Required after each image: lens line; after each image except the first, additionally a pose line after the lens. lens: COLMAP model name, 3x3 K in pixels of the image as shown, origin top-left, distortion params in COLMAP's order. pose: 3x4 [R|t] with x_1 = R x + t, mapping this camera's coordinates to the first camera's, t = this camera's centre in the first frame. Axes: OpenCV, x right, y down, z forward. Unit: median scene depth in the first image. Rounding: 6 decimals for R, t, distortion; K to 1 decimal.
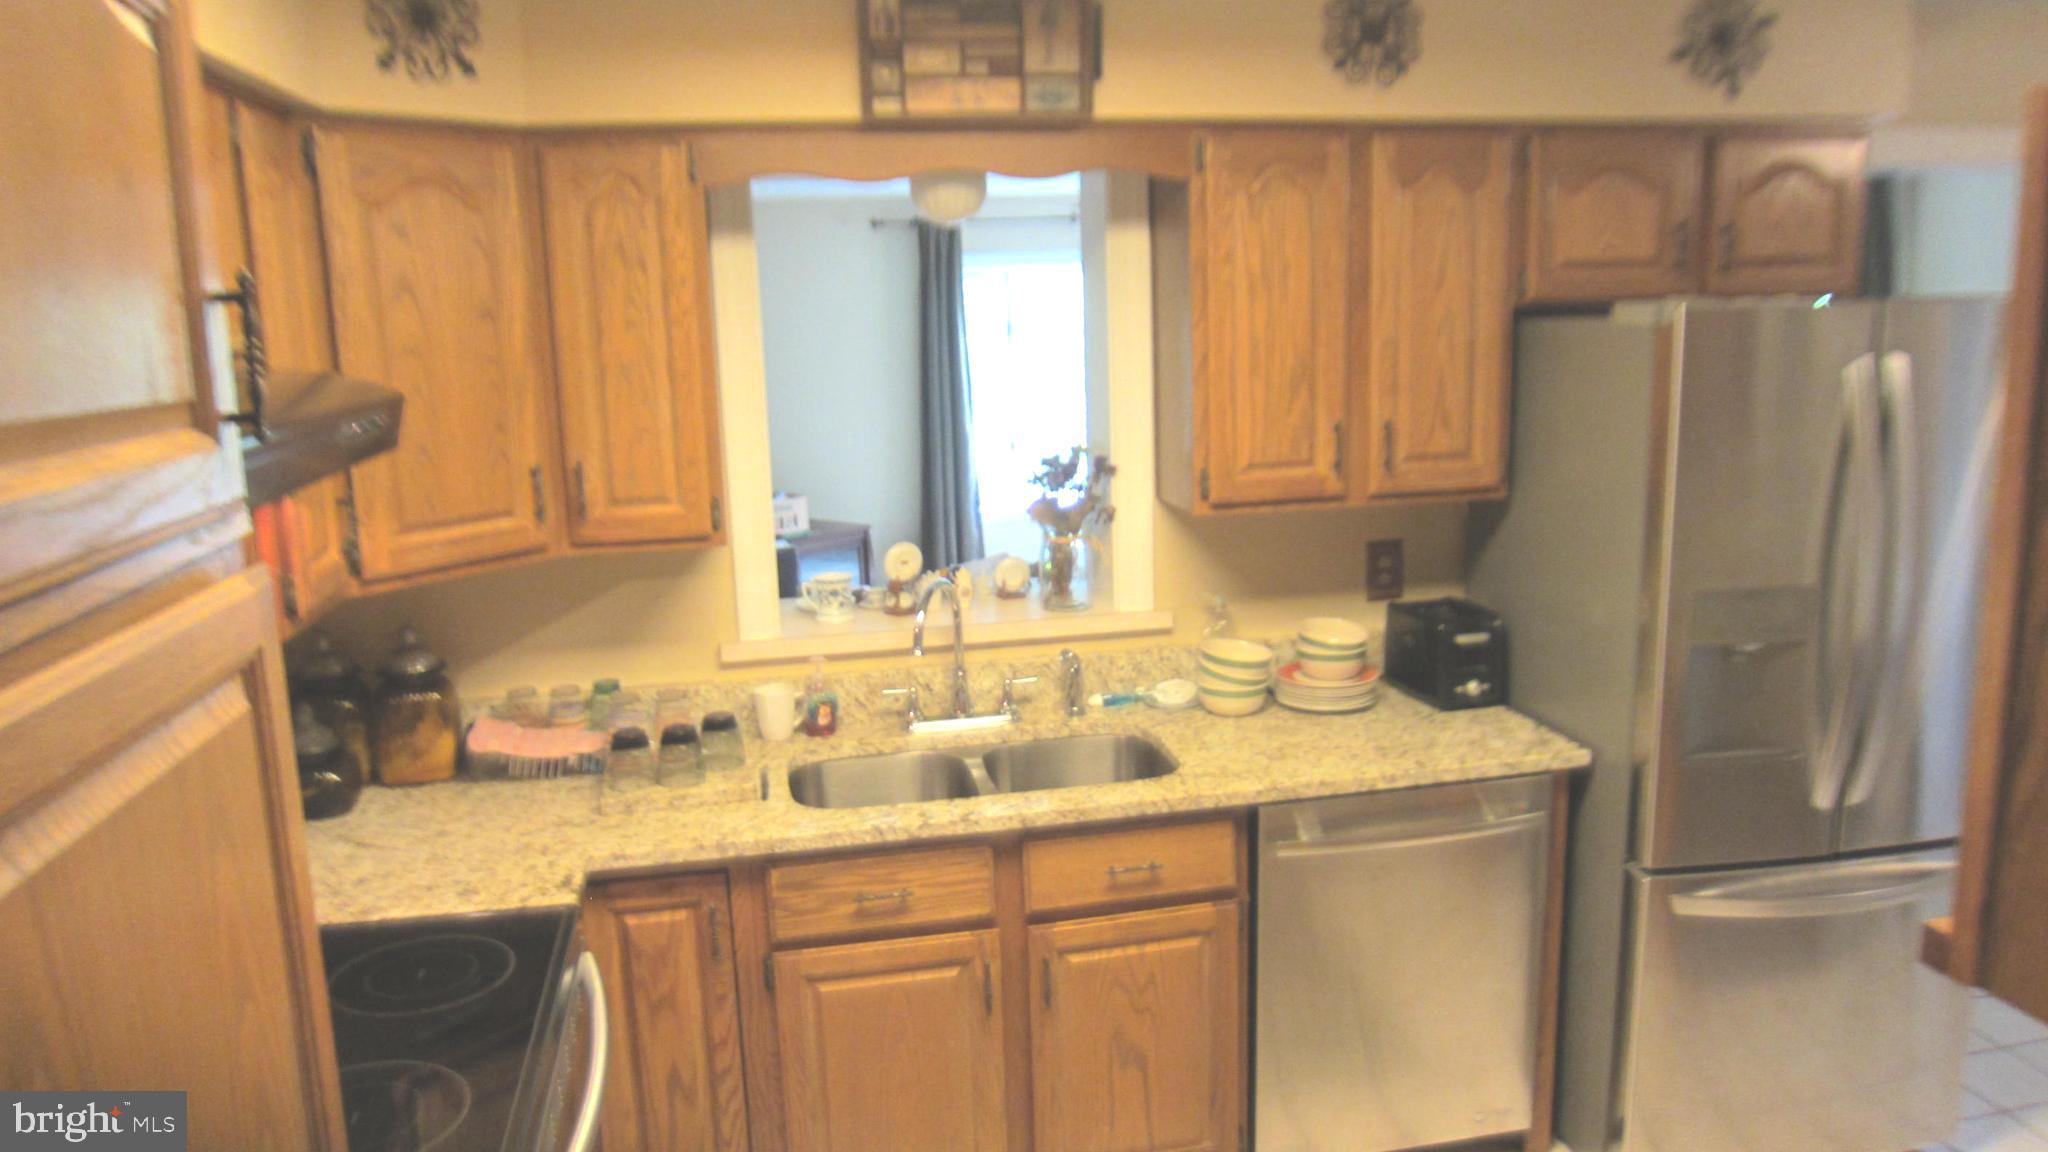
lens RADIAL K [[1423.1, 0, 1024.0], [0, 1423.1, 576.0], [0, 0, 1]] dist [-0.055243, 0.007867]
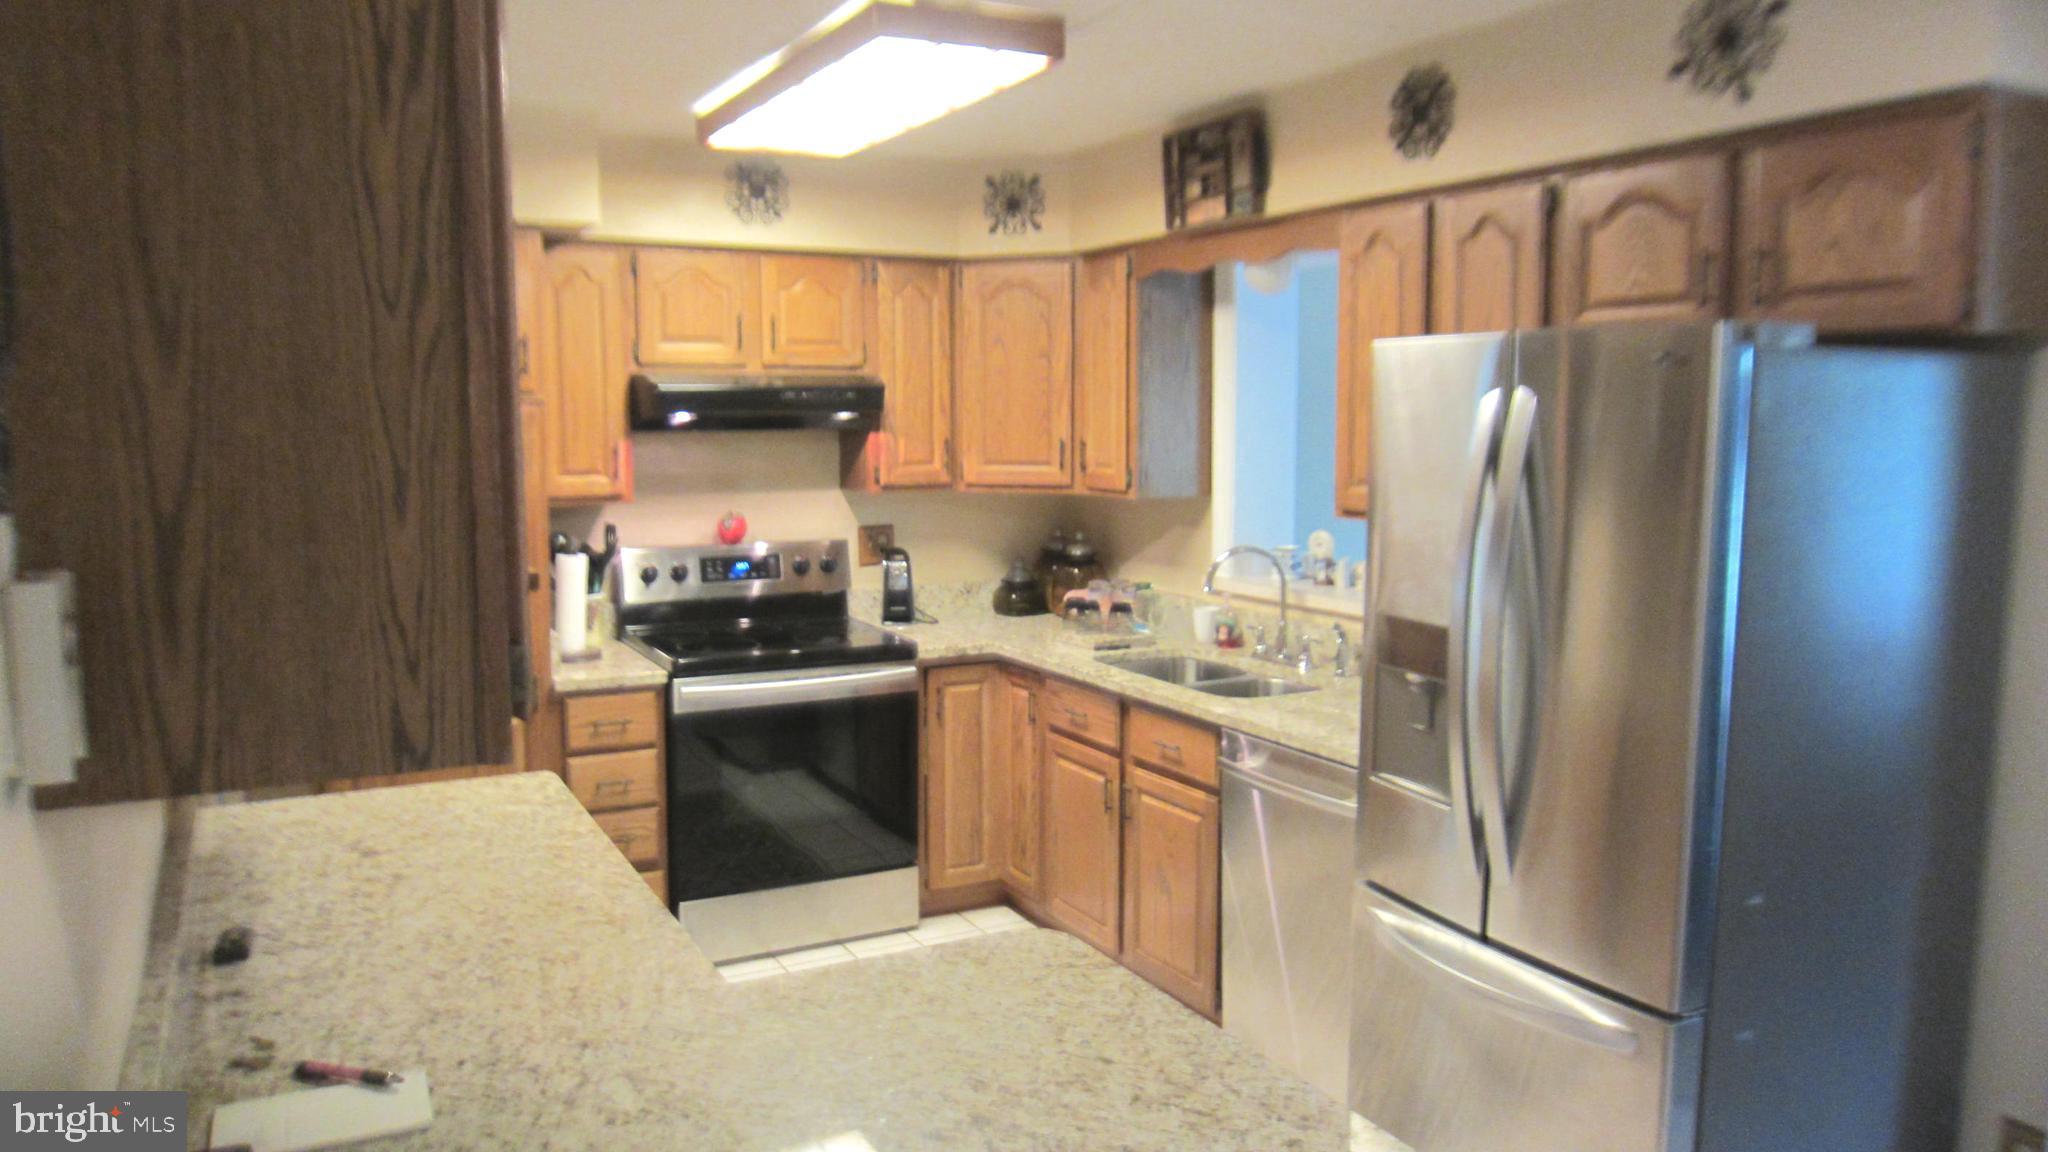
lens RADIAL K [[1423.1, 0, 1024.0], [0, 1423.1, 576.0], [0, 0, 1]] dist [-0.055243, 0.007867]
pose [[0.298838, 0.142477, -0.943608, 1.341513], [-0.186656, 0.978420, 0.088620, -0.057200], [0.935872, 0.149647, 0.318983, 0.392398]]
